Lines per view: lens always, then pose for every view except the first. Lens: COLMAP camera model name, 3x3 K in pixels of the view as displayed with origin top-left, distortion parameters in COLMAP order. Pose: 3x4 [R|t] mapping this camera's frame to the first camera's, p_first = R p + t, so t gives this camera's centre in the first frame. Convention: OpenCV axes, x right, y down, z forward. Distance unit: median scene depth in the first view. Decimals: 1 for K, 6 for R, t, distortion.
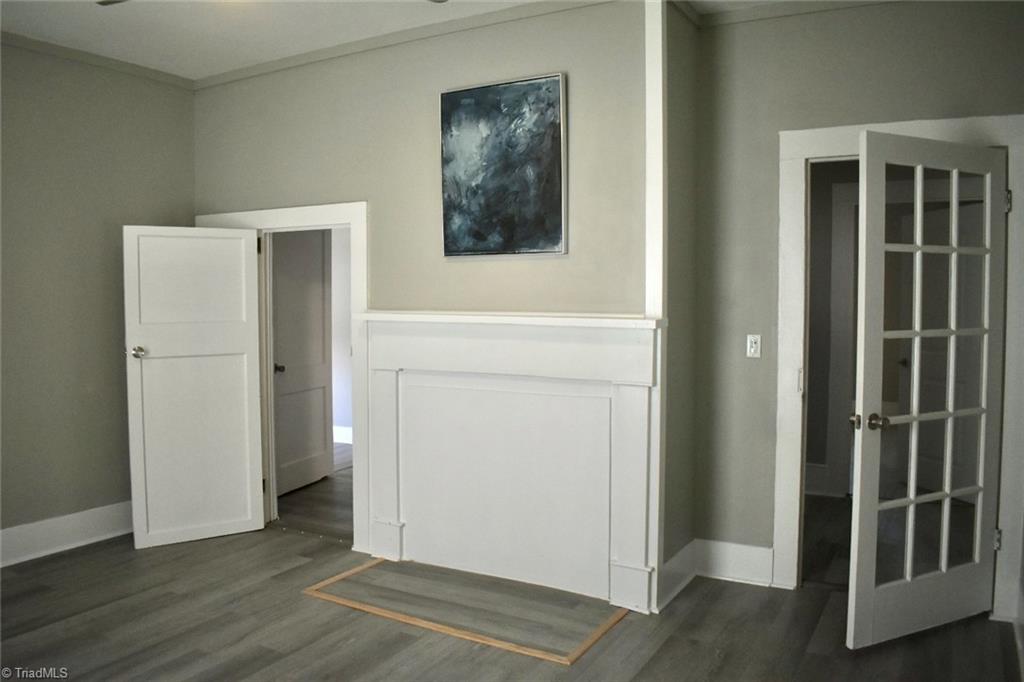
lens RADIAL K [[814.4, 0, 516.1], [0, 814.4, 335.2], [0, 0, 1]] dist [-0.073207, 0.000219]
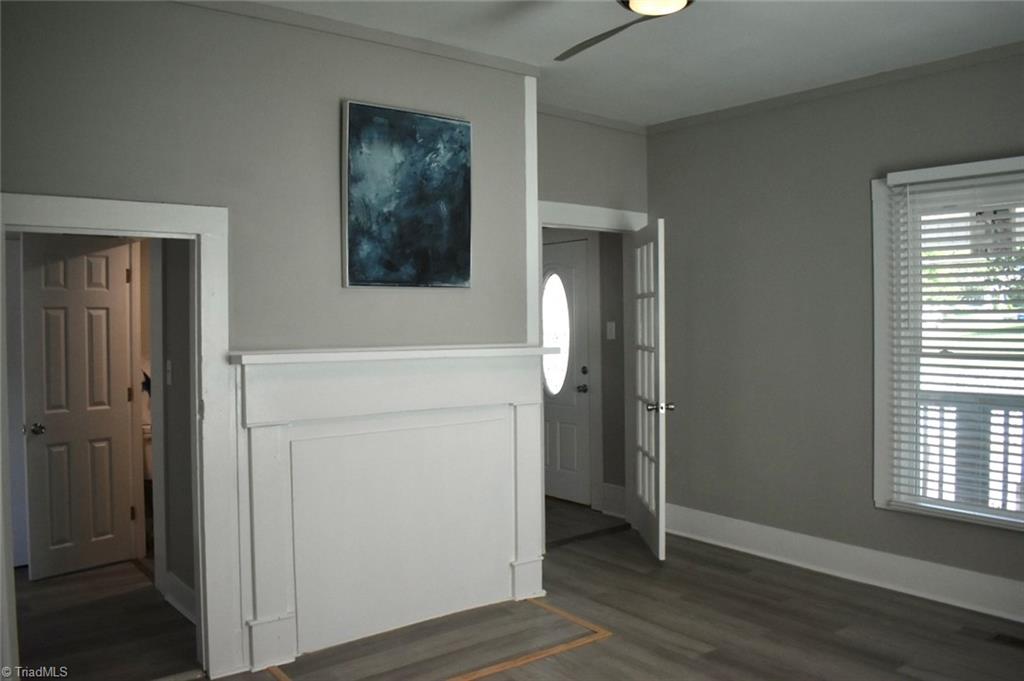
lens RADIAL K [[814.4, 0, 516.8], [0, 814.4, 343.6], [0, 0, 1]] dist [-0.073207, 0.000219]
pose [[0.377017, -0.024179, 0.925891, -0.883177], [0.059271, 0.998240, 0.001933, -0.026948], [-0.924308, 0.054149, 0.377787, 0.530876]]
